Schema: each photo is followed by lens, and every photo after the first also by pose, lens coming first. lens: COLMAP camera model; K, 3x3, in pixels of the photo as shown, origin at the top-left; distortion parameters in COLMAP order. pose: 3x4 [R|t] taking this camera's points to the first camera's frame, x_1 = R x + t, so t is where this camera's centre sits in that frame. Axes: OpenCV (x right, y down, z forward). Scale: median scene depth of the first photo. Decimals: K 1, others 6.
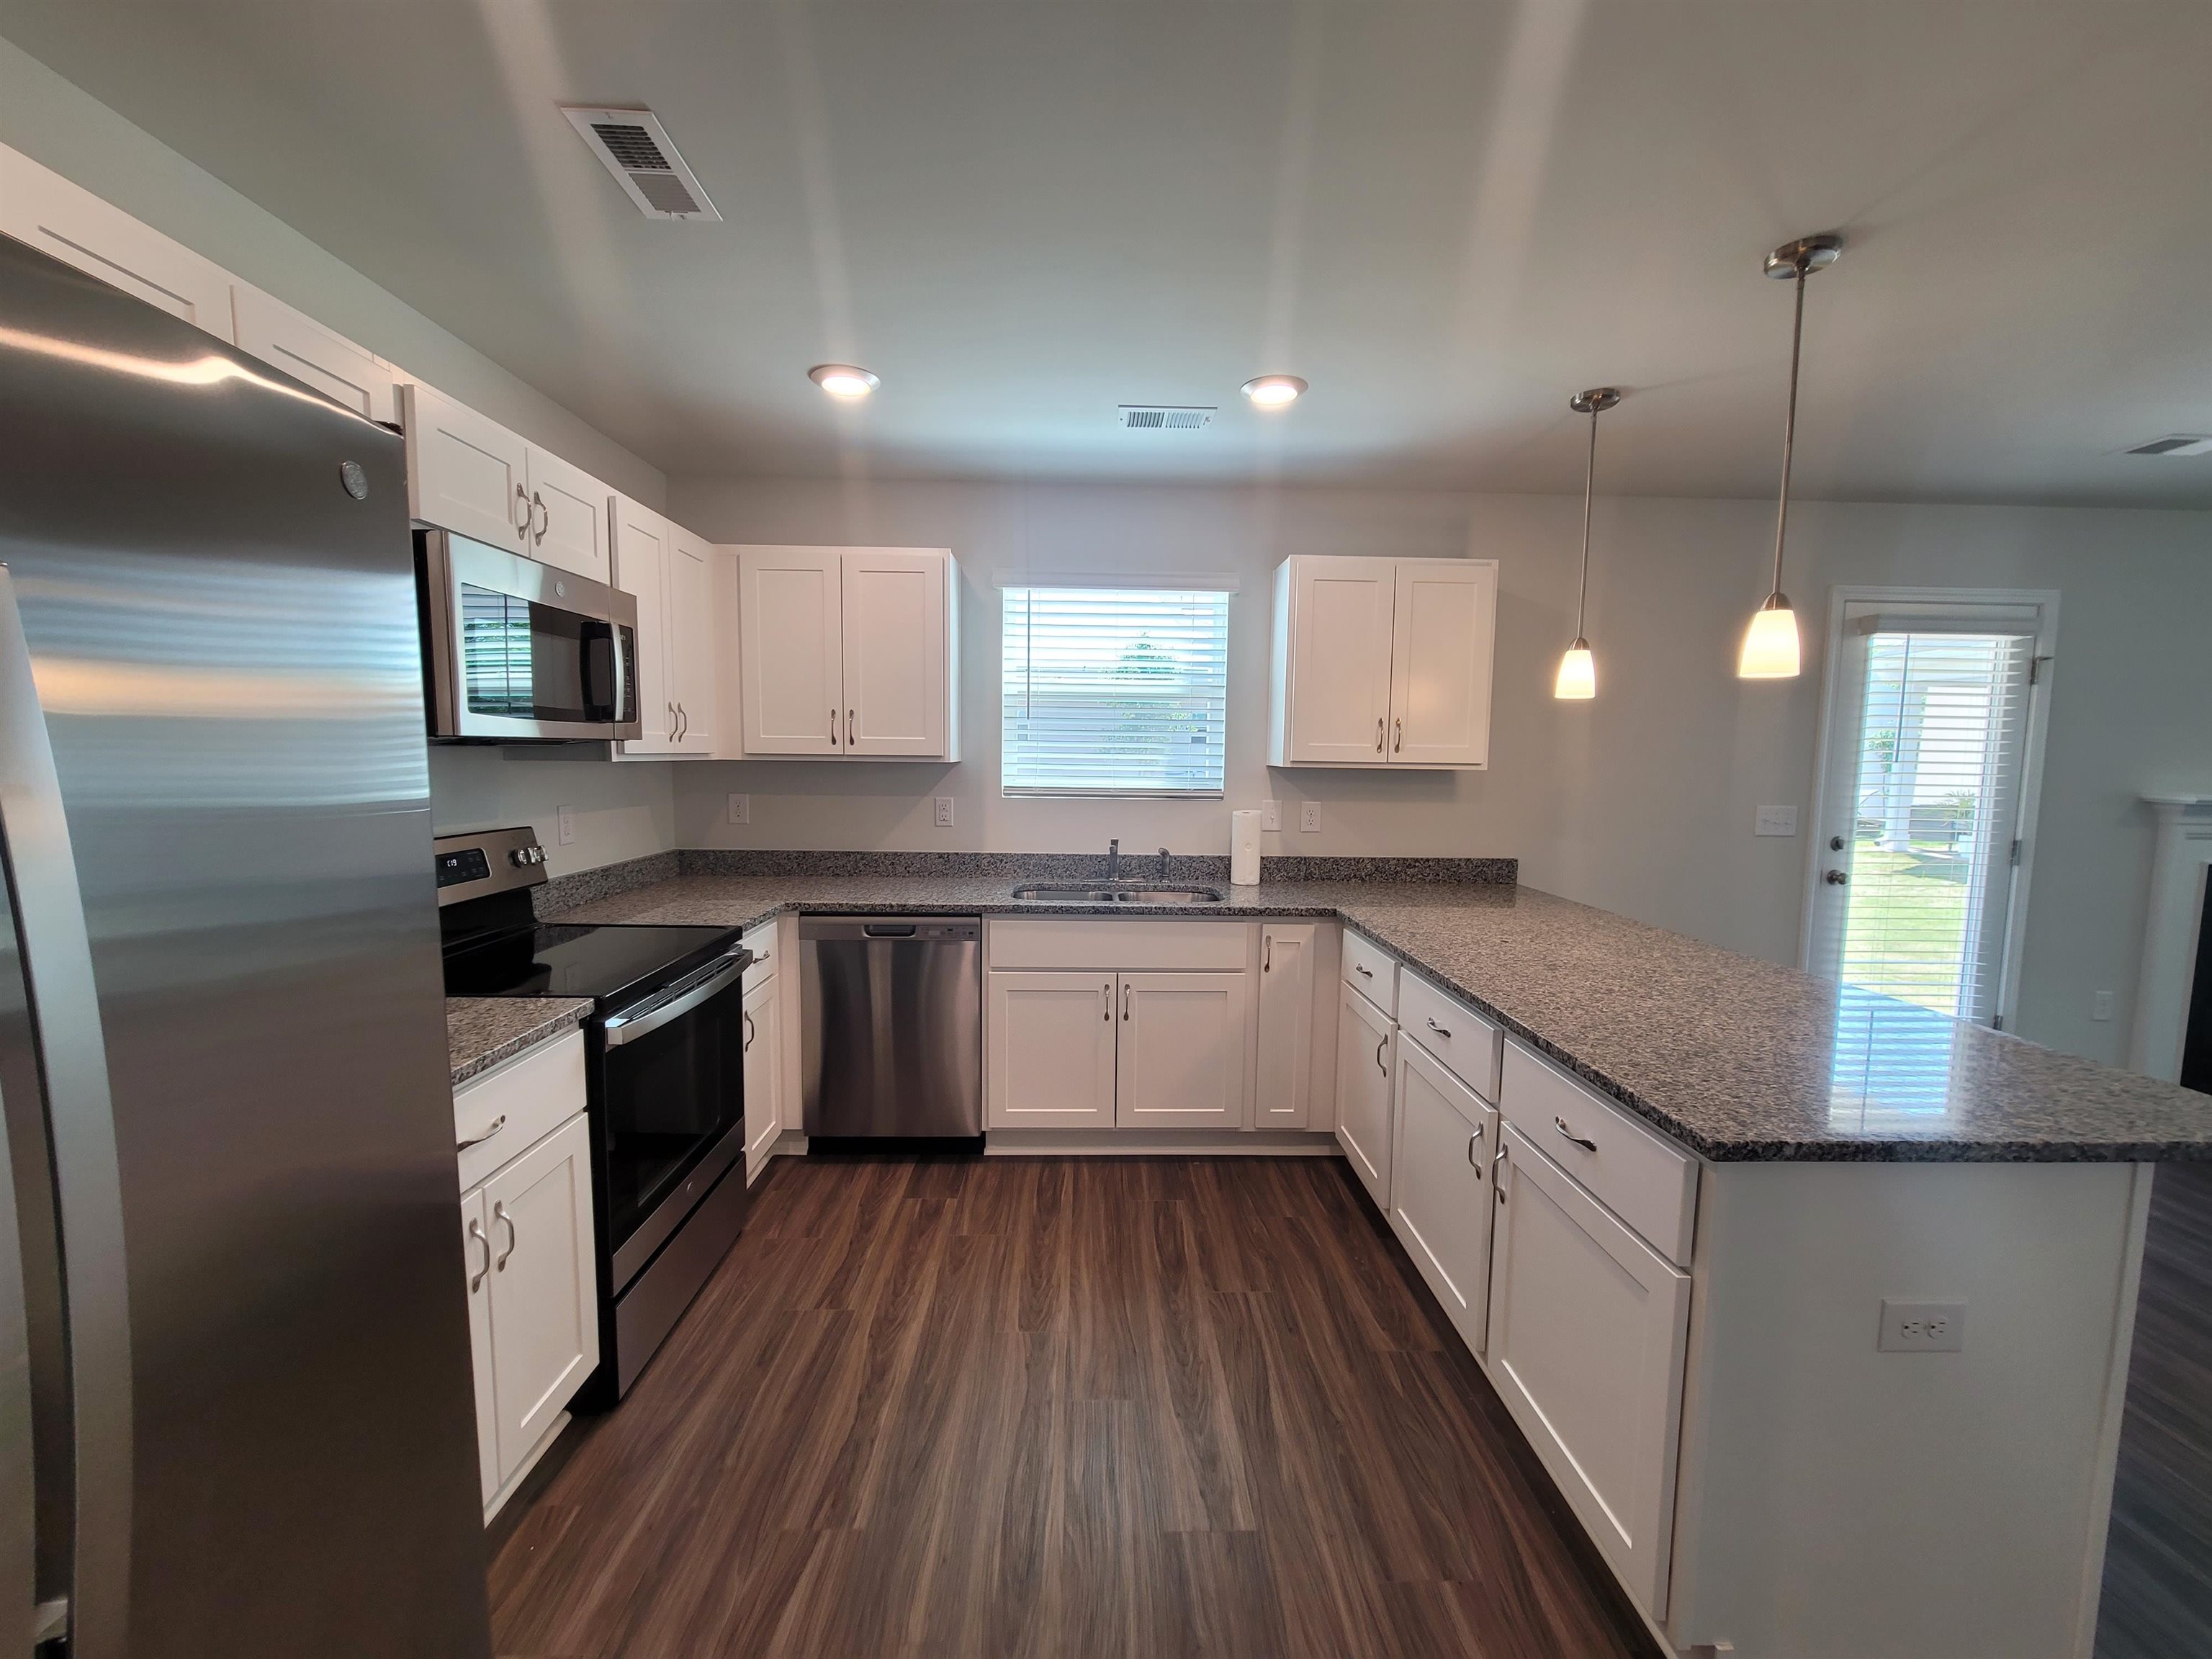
lens RADIAL K [[883.3, 0, 1106.0], [0, 883.3, 829.5], [0, 0, 1]] dist [0.000092, -0.000069]
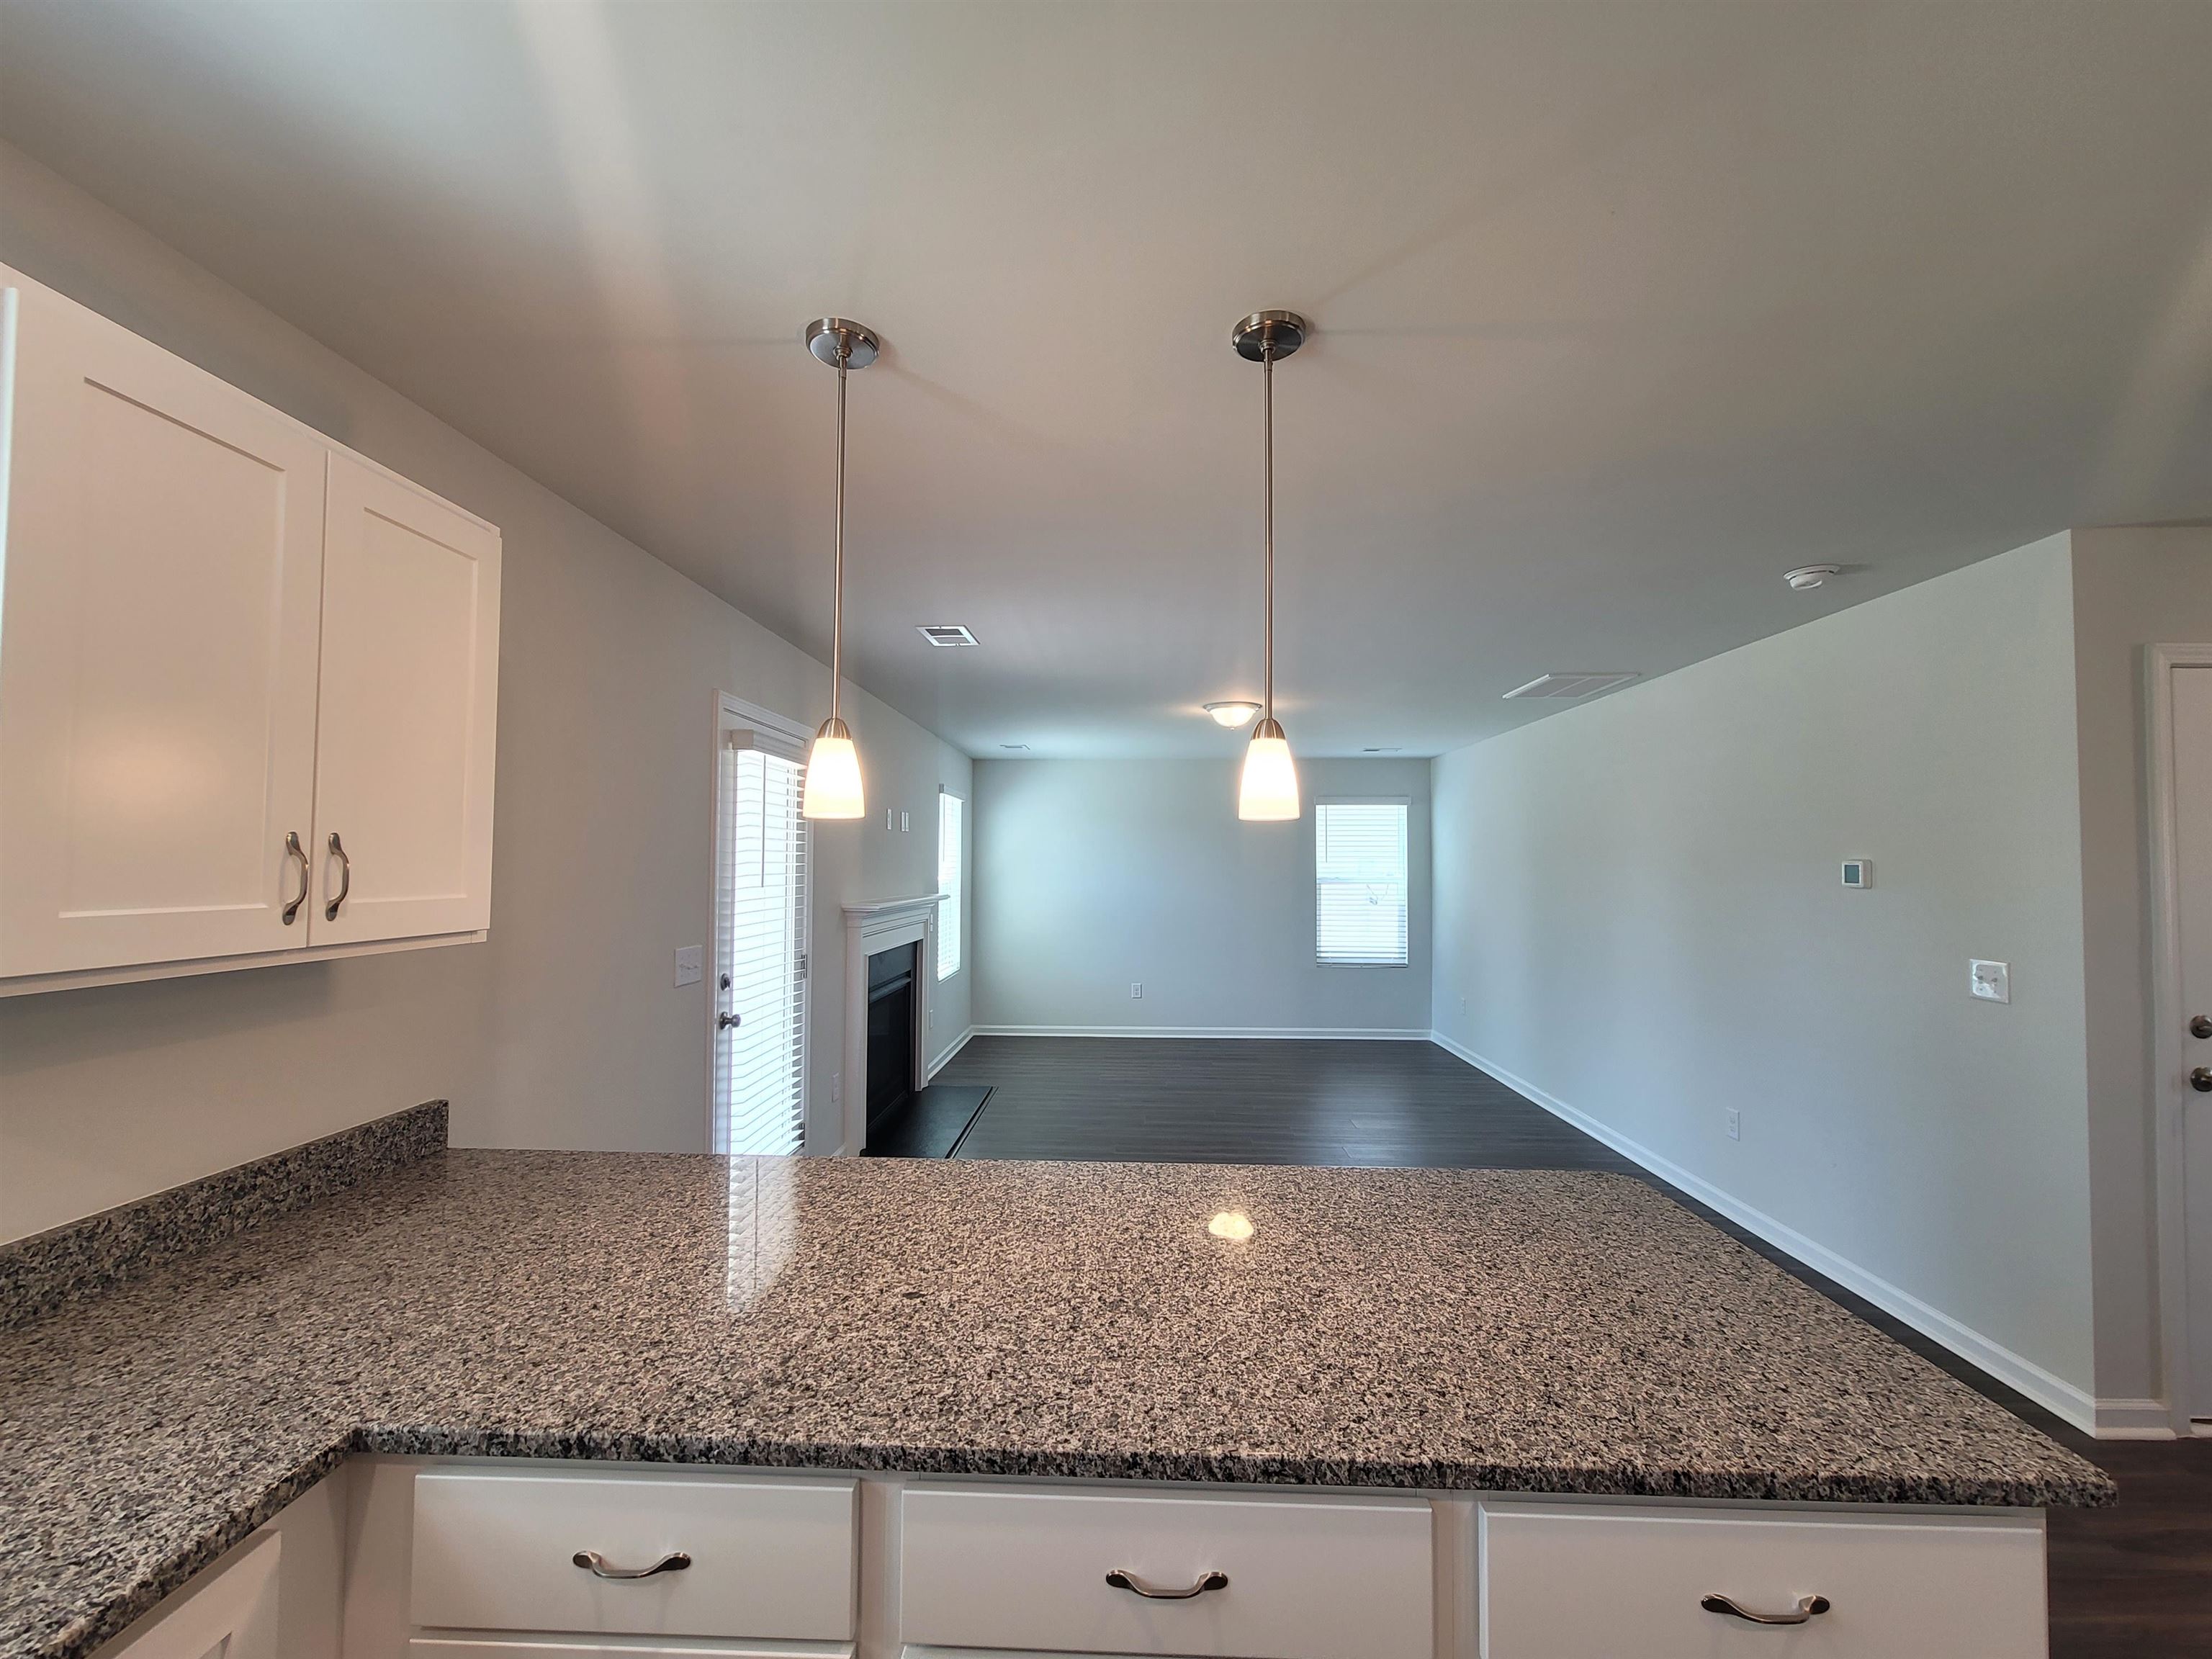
lens RADIAL K [[900.1, 0, 1106.0], [0, 900.1, 829.5], [0, 0, 1]] dist [-0.001263, -0.000358]
pose [[0.067221, 0.022922, 0.997475, -0.087127], [0.083866, 0.996068, -0.028541, -0.154632], [-0.994207, 0.085573, 0.065034, 1.106631]]
